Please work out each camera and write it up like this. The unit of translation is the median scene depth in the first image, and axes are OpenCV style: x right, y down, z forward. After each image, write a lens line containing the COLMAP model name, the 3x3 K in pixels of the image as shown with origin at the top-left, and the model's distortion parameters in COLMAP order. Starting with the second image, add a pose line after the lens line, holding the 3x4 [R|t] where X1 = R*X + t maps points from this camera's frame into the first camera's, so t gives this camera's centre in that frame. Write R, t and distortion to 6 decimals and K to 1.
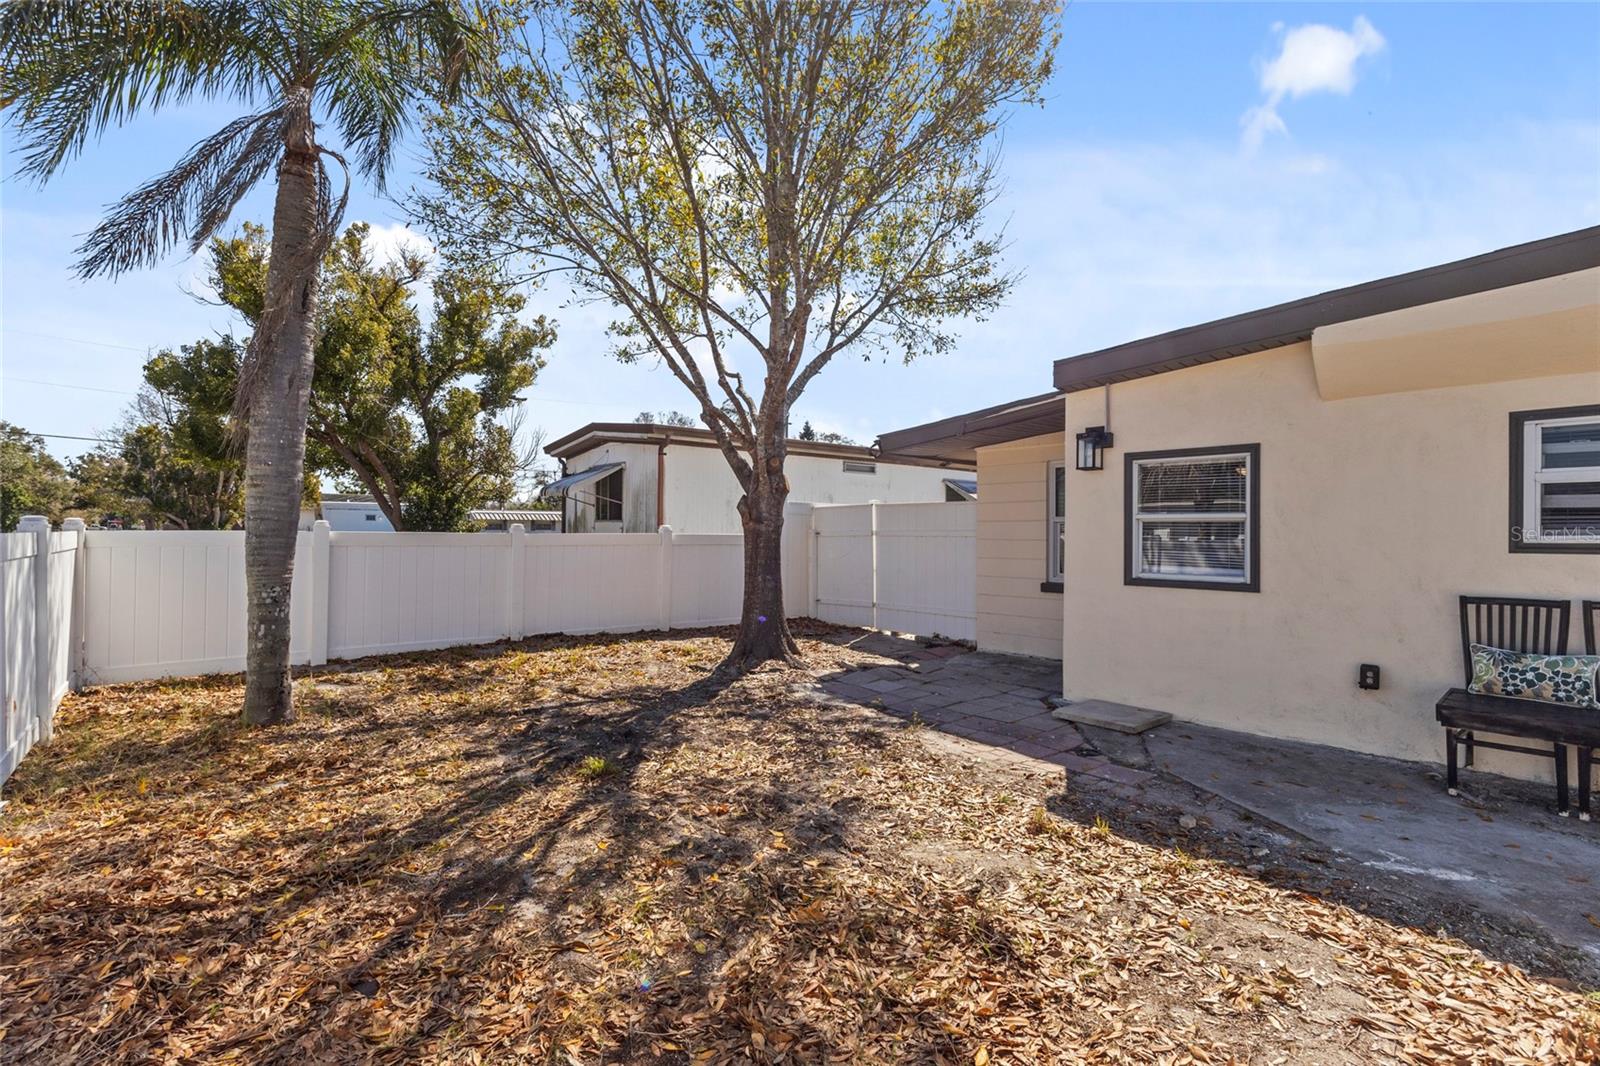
lens RADIAL K [[734.9, 0, 793.6], [0, 734.9, 525.4], [0, 0, 1]] dist [-0.000223, 0.000008]
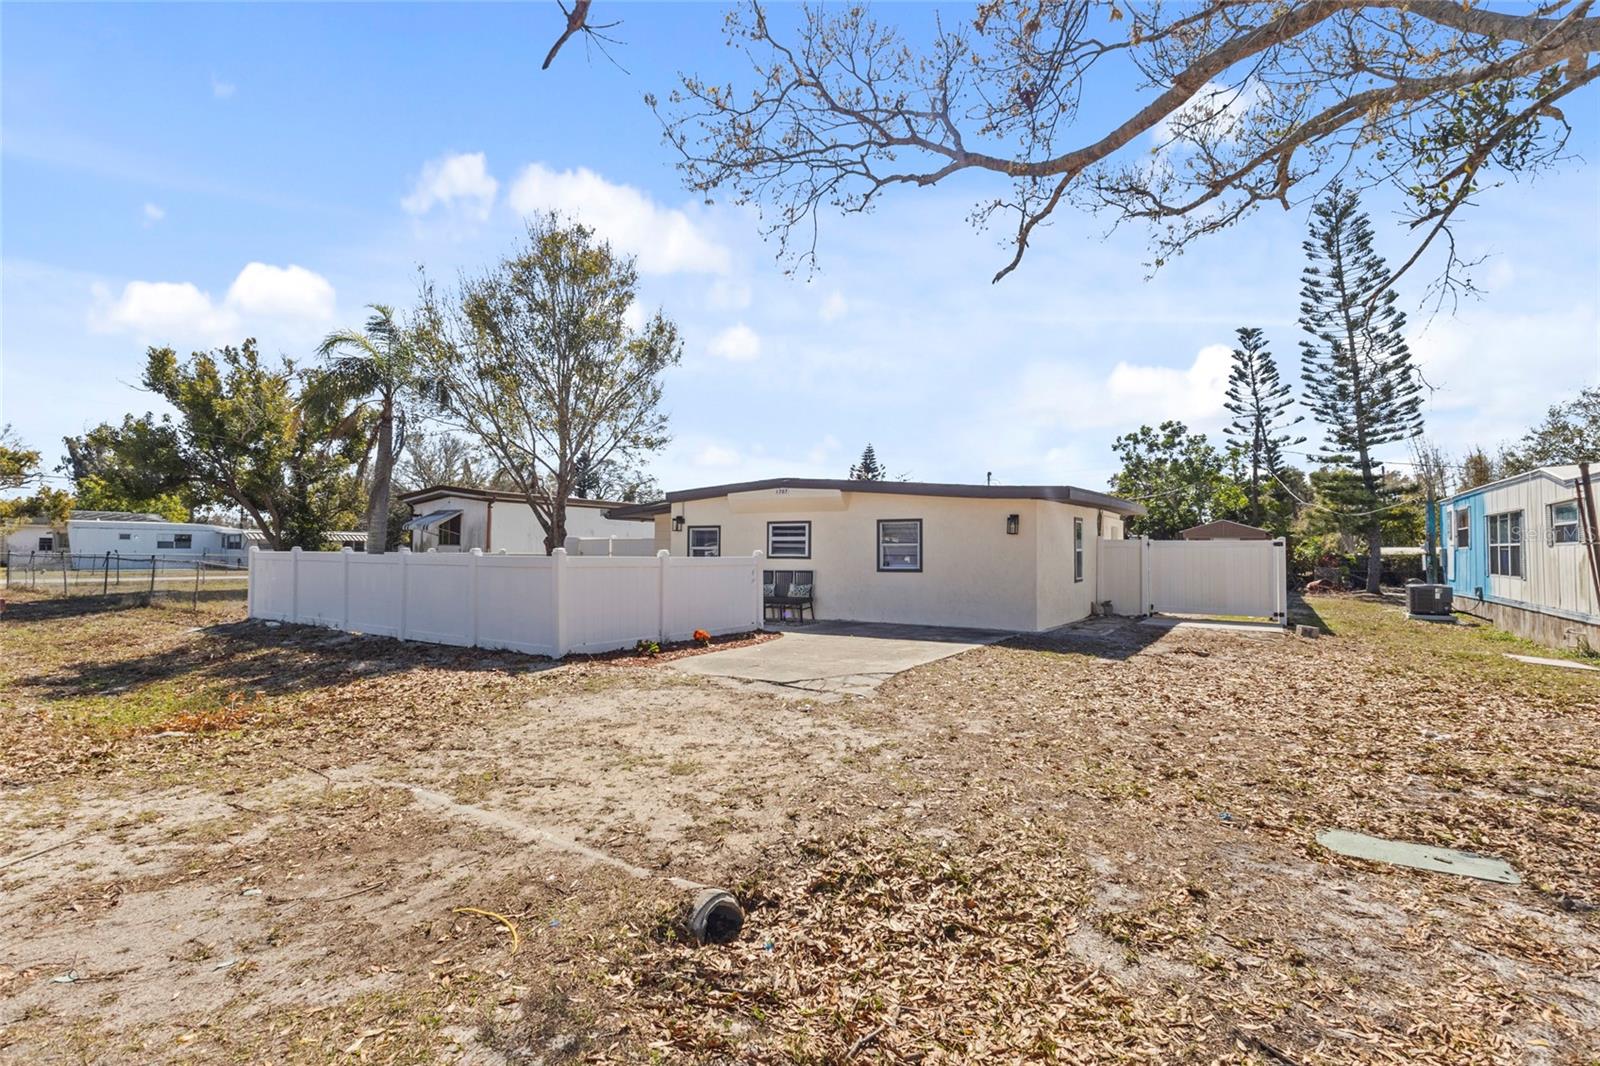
lens RADIAL K [[734.9, 0, 793.6], [0, 734.9, 525.4], [0, 0, 1]] dist [-0.000223, 0.000008]
pose [[0.955340, 0.012716, 0.295235, -0.010046], [-0.004957, 0.999623, -0.027013, -0.025727], [-0.295467, 0.024343, 0.955043, -2.100666]]
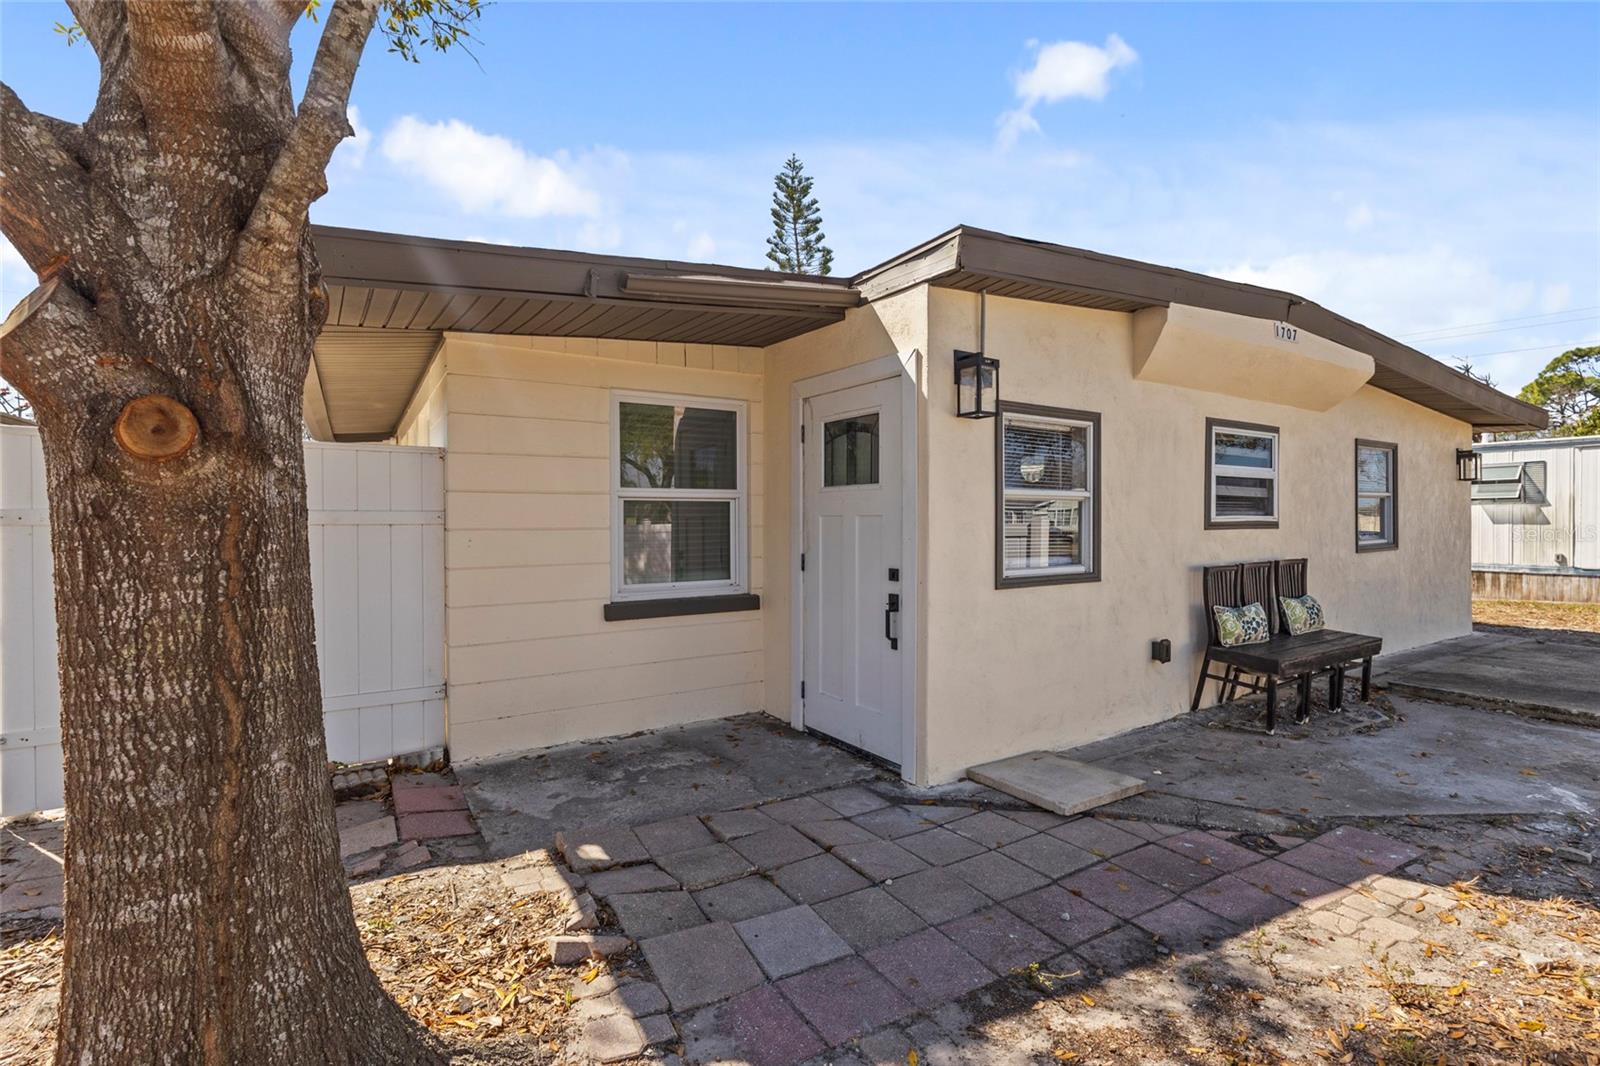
lens RADIAL K [[734.9, 0, 793.6], [0, 734.9, 525.4], [0, 0, 1]] dist [-0.000223, 0.000008]
pose [[0.156933, -0.014524, 0.987502, -0.292542], [-0.007688, 0.999844, 0.015927, 0.011867], [-0.987579, -0.010092, 0.156797, 1.186428]]
